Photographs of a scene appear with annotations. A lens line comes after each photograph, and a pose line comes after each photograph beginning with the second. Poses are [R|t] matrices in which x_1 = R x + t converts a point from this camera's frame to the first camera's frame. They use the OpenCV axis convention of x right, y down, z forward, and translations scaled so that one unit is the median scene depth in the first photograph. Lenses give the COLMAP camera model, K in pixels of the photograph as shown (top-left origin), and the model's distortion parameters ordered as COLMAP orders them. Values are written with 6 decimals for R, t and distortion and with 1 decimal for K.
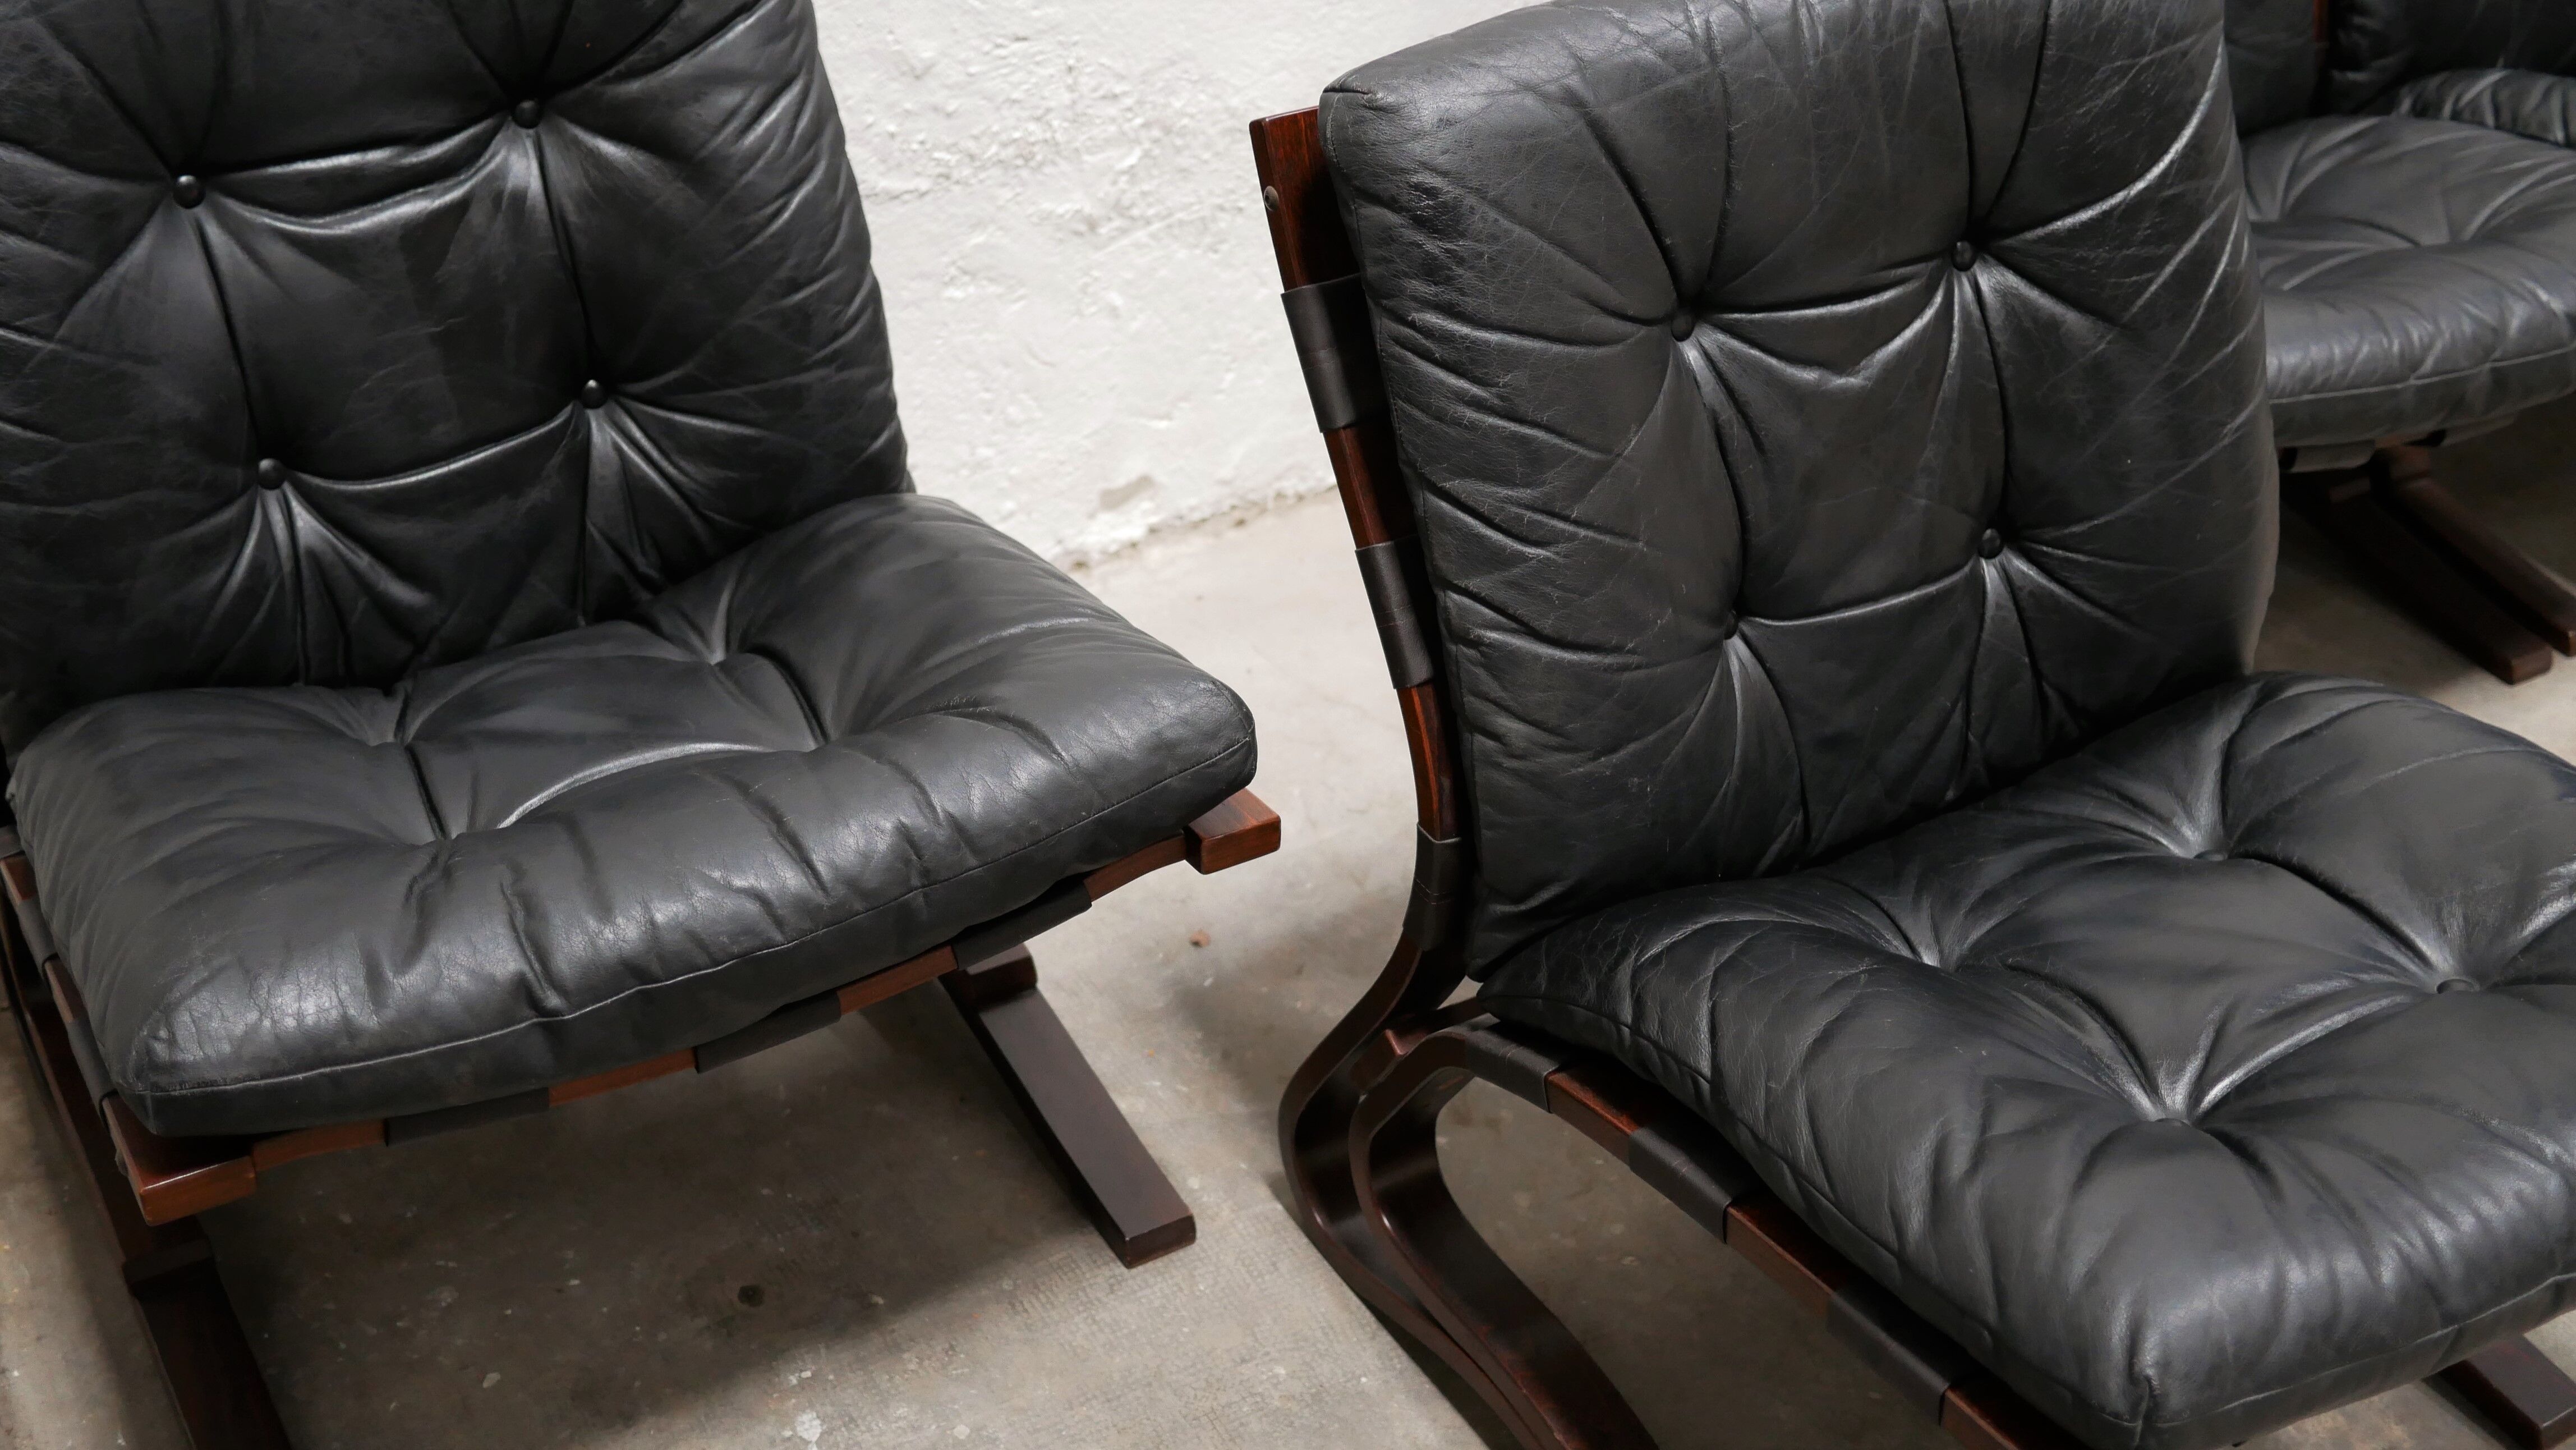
lens RADIAL K [[2941.0, 0, 1291.0], [0, 2941.0, 664.9], [0, 0, 1]] dist [-0.010110, 0.000000]
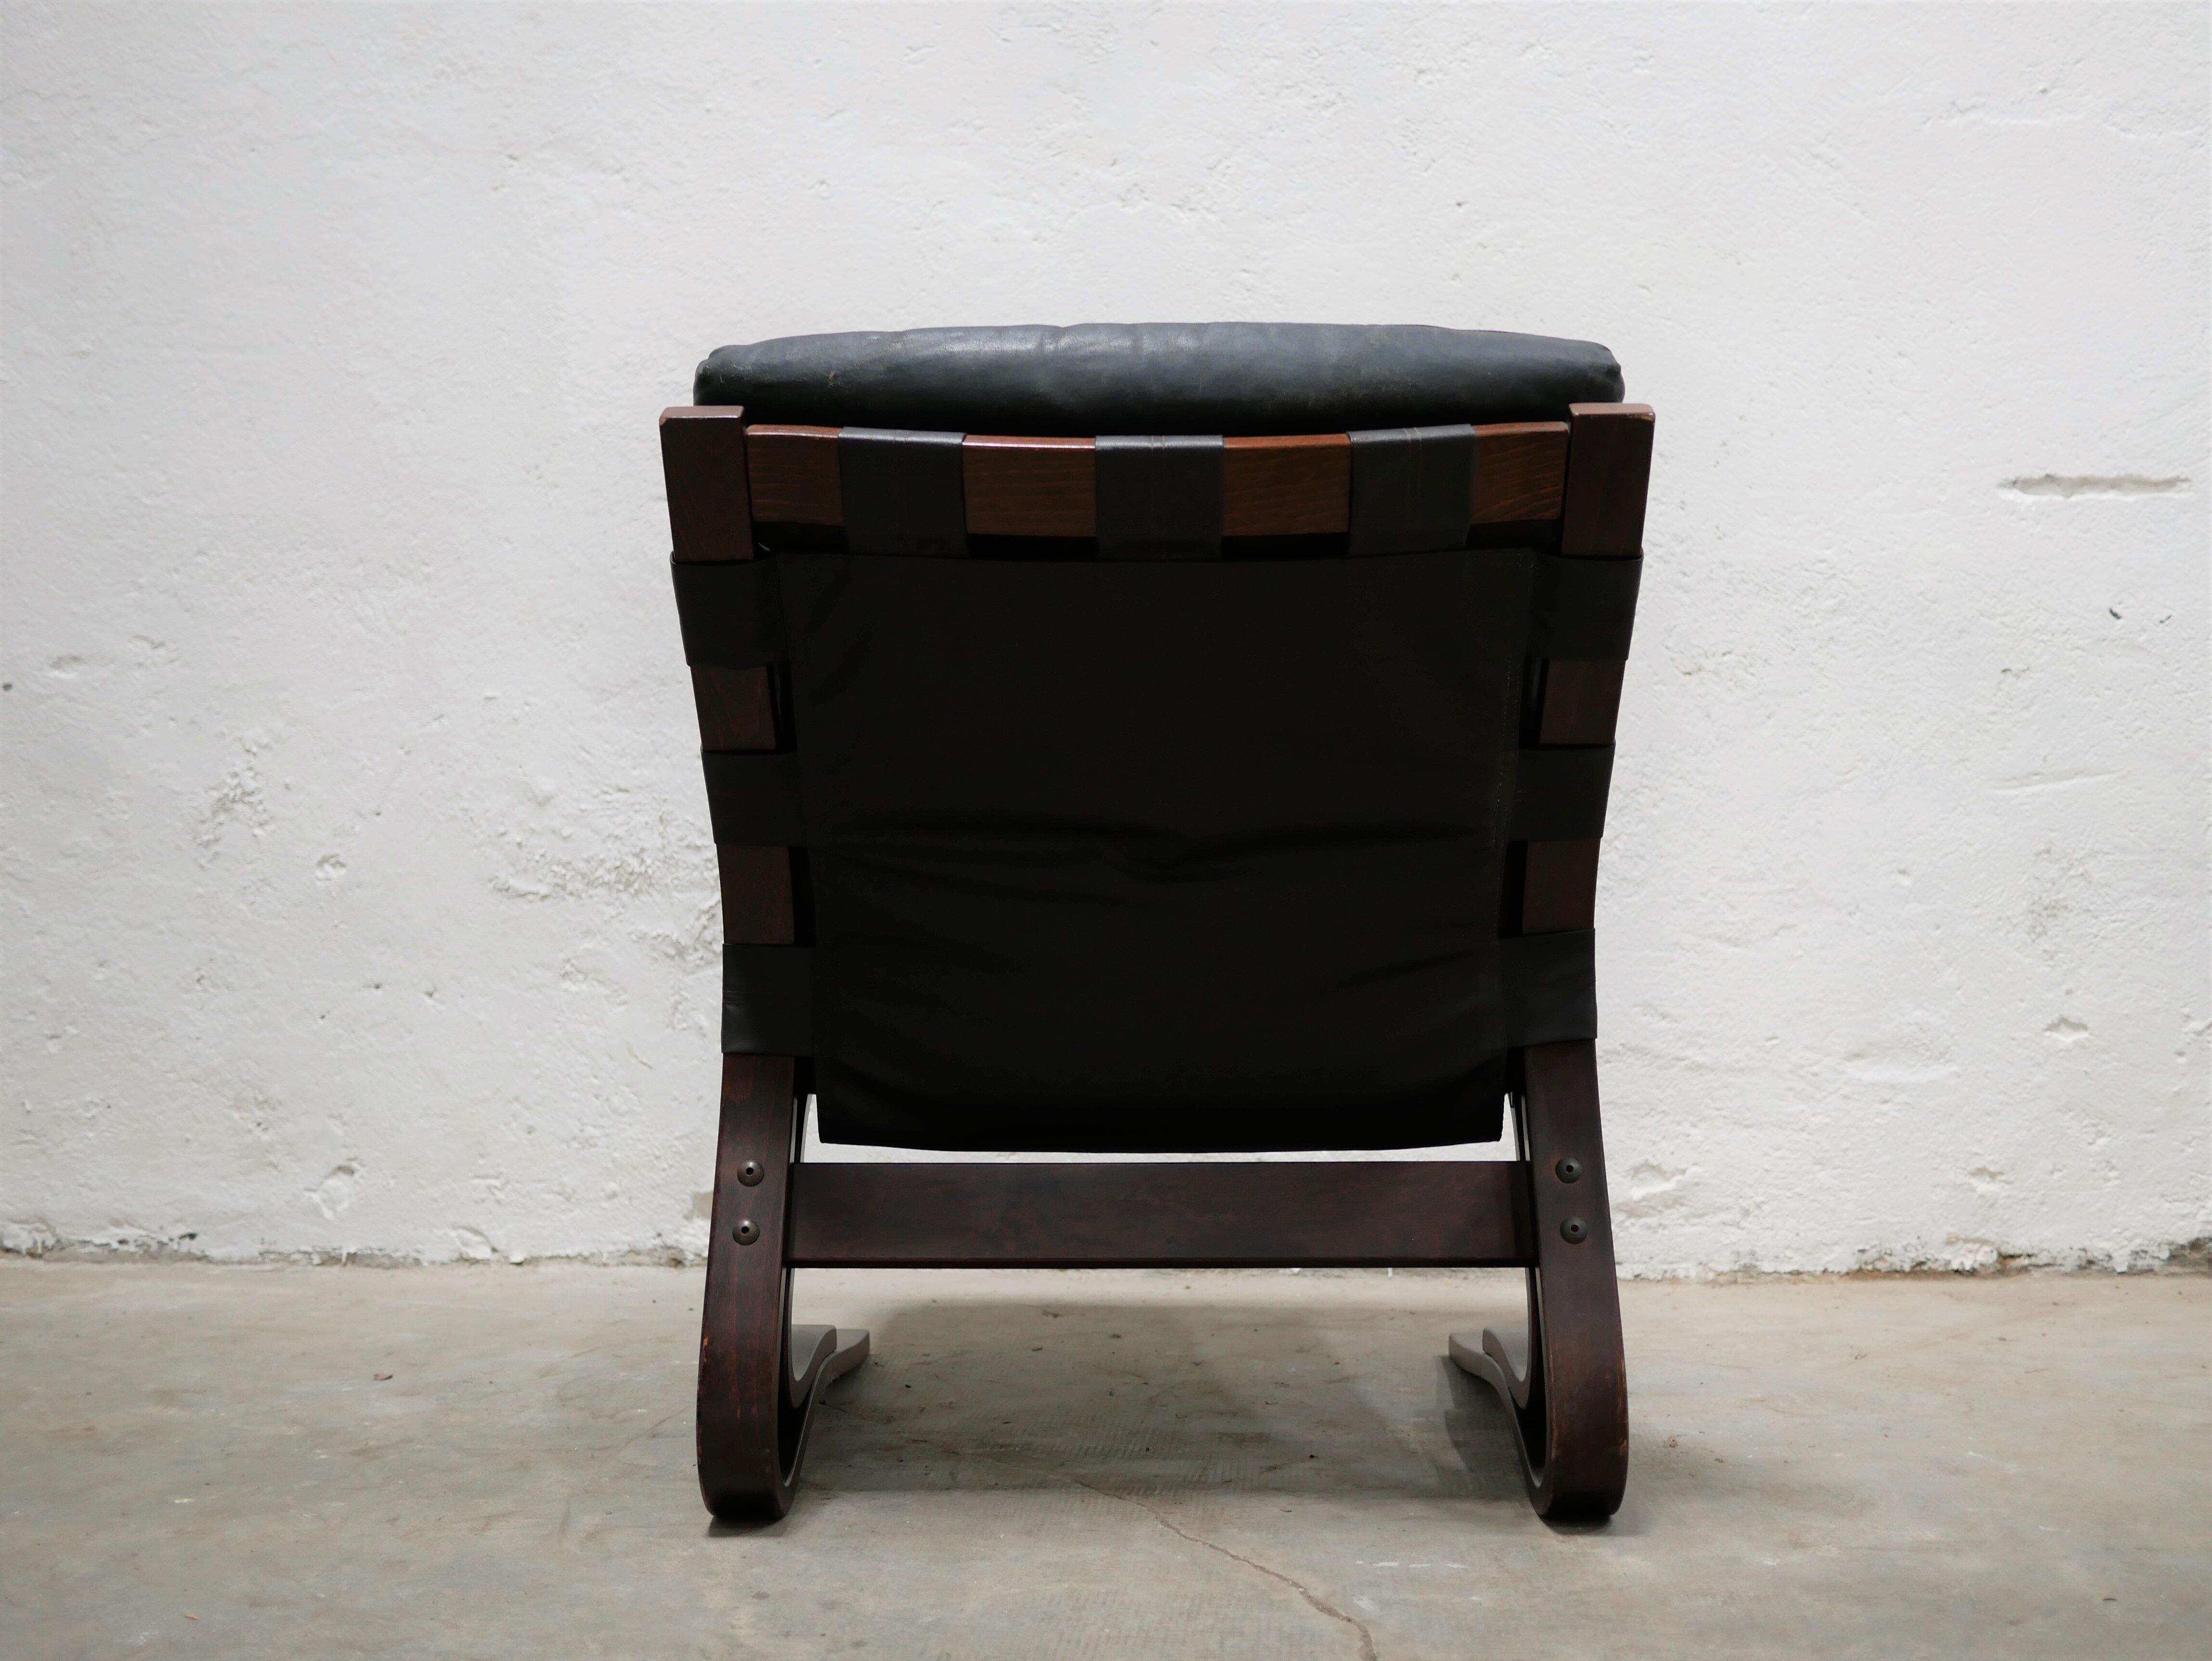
lens RADIAL K [[2517.5, 0, 1102.8], [0, 2517.5, 829.2], [0, 0, 1]] dist [-0.007736, 0.000000]
pose [[0.836661, -0.032701, -0.546745, 0.706361], [-0.279638, 0.832814, -0.477728, 0.287768], [0.470958, 0.552587, 0.687638, 0.298101]]
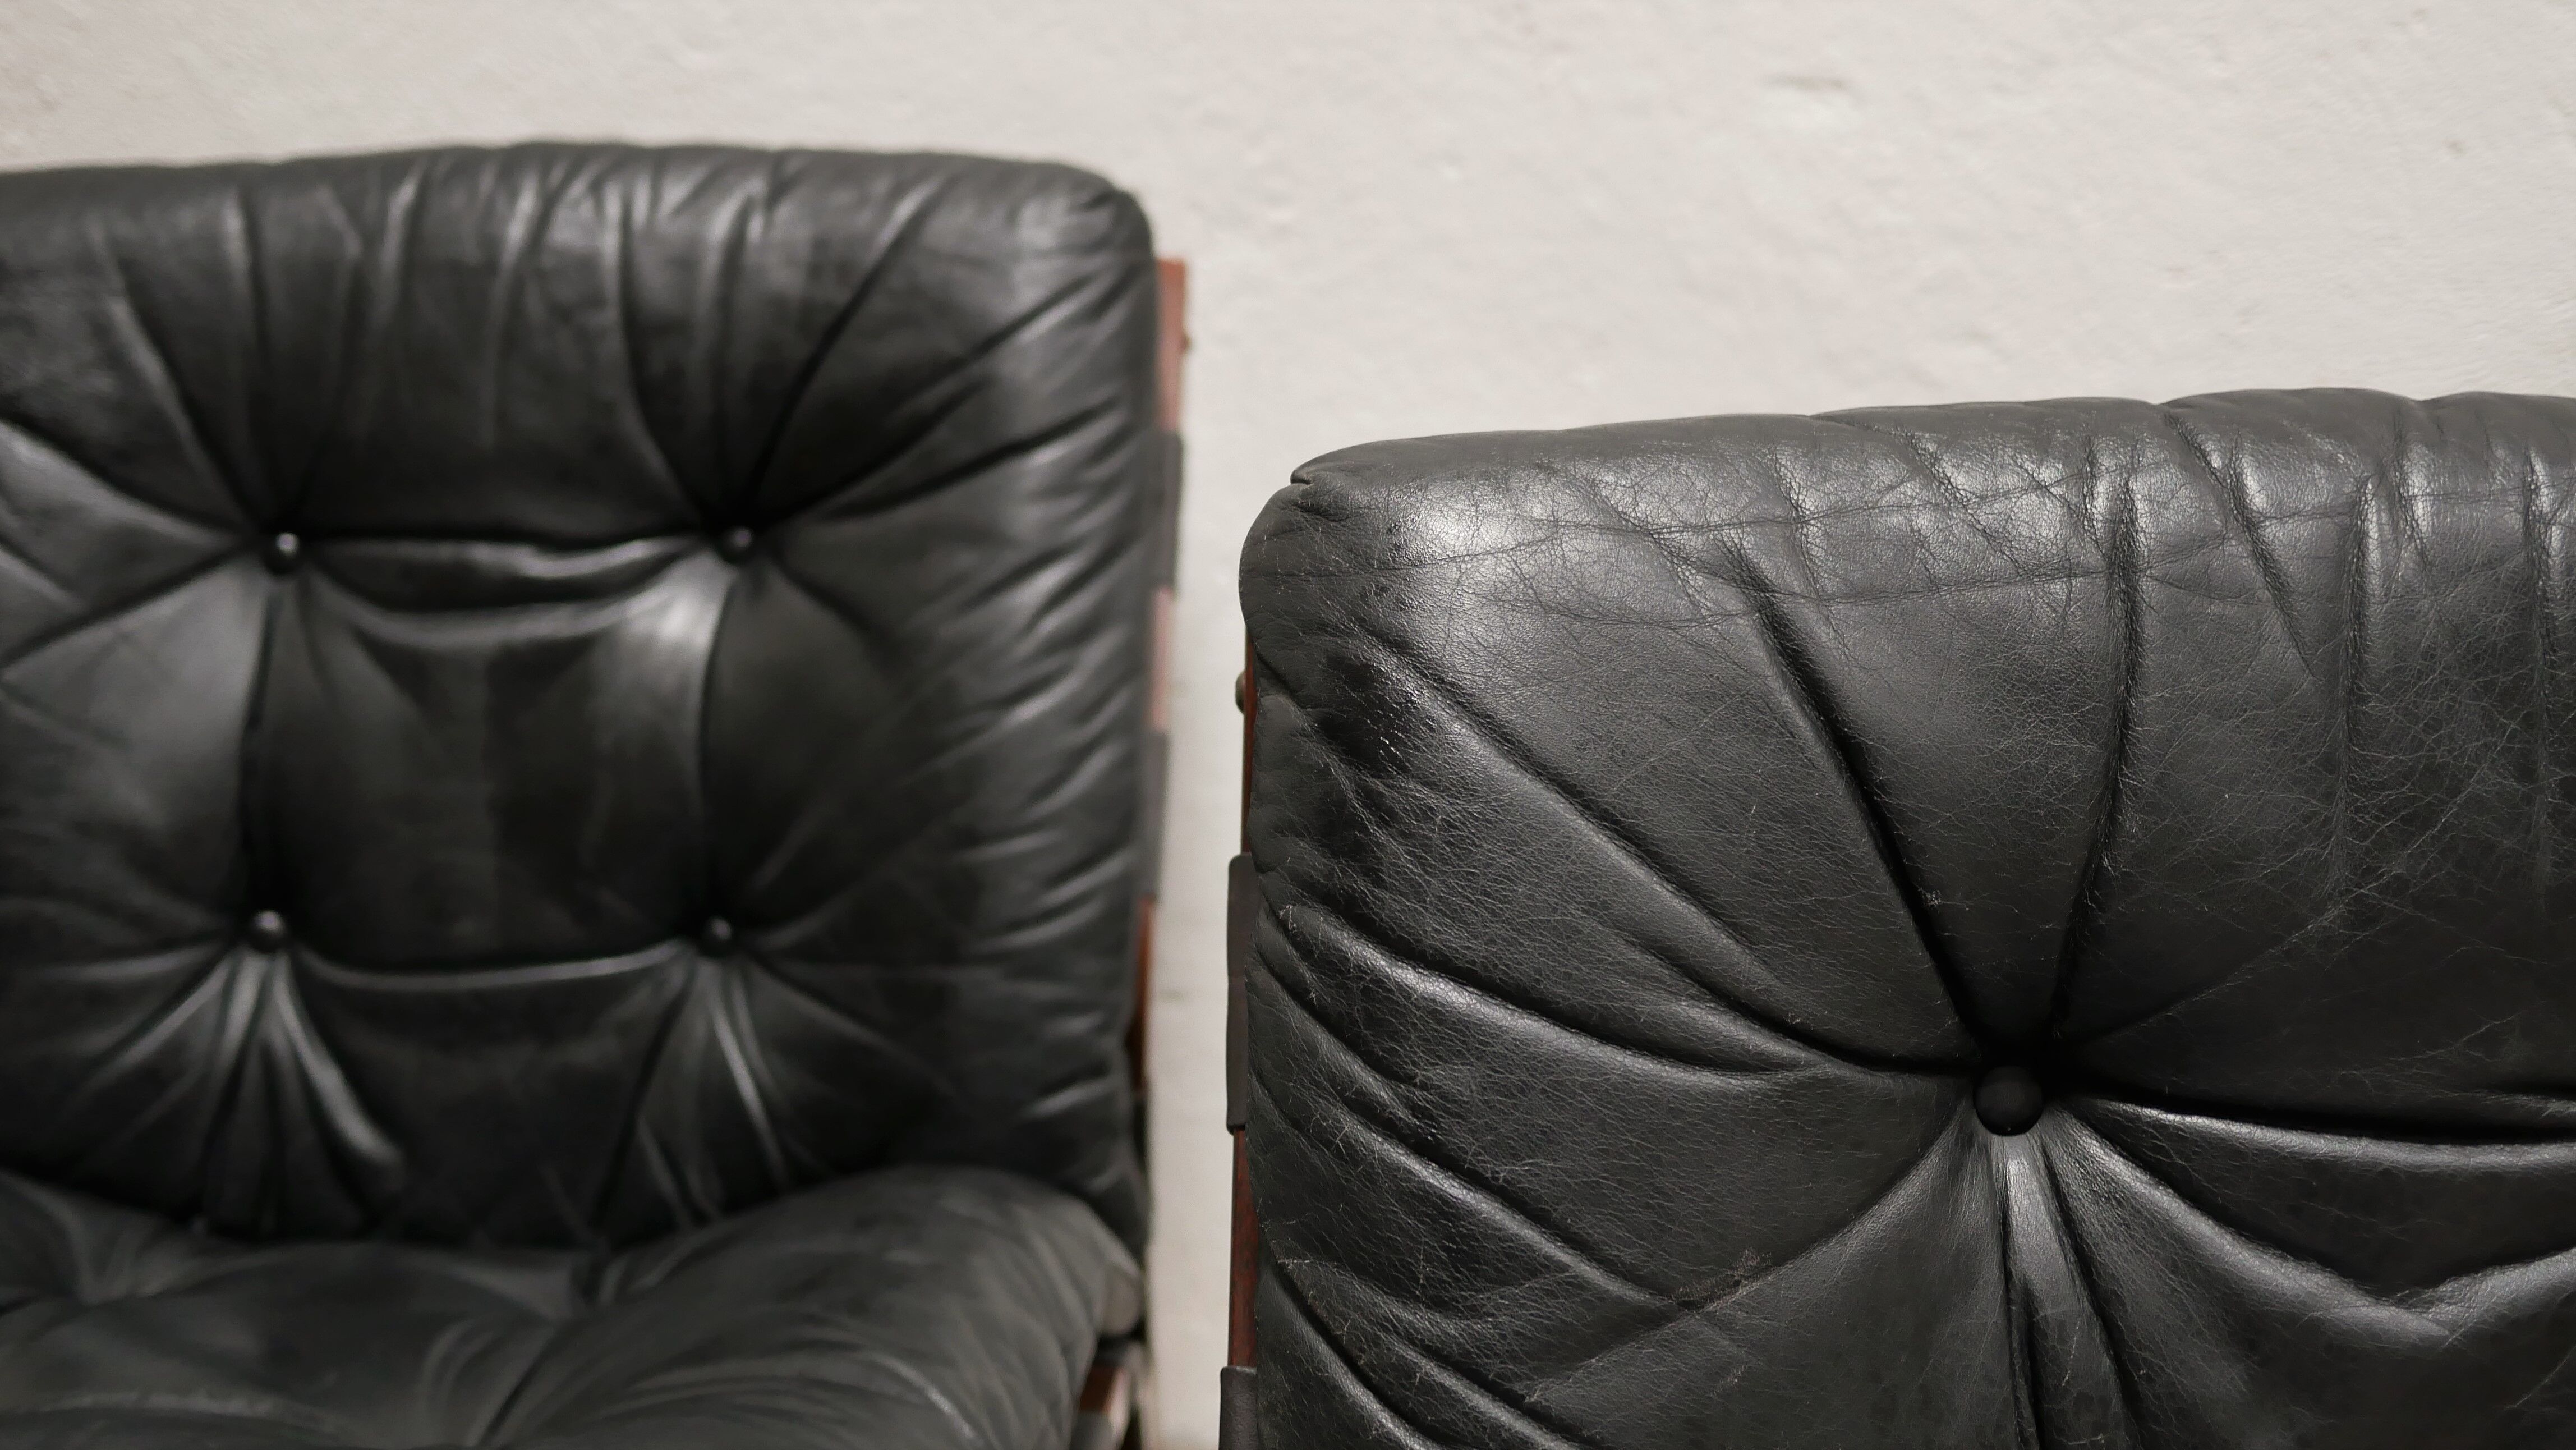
lens RADIAL K [[2941.0, 0, 1275.4], [0, 2941.0, 719.5], [0, 0, 1]] dist [-0.010110, 0.000000]
pose [[0.836389, 0.142969, -0.529163, 0.193732], [-0.287873, 0.936102, -0.202093, -0.030478], [0.466458, 0.321360, 0.824102, 0.373210]]
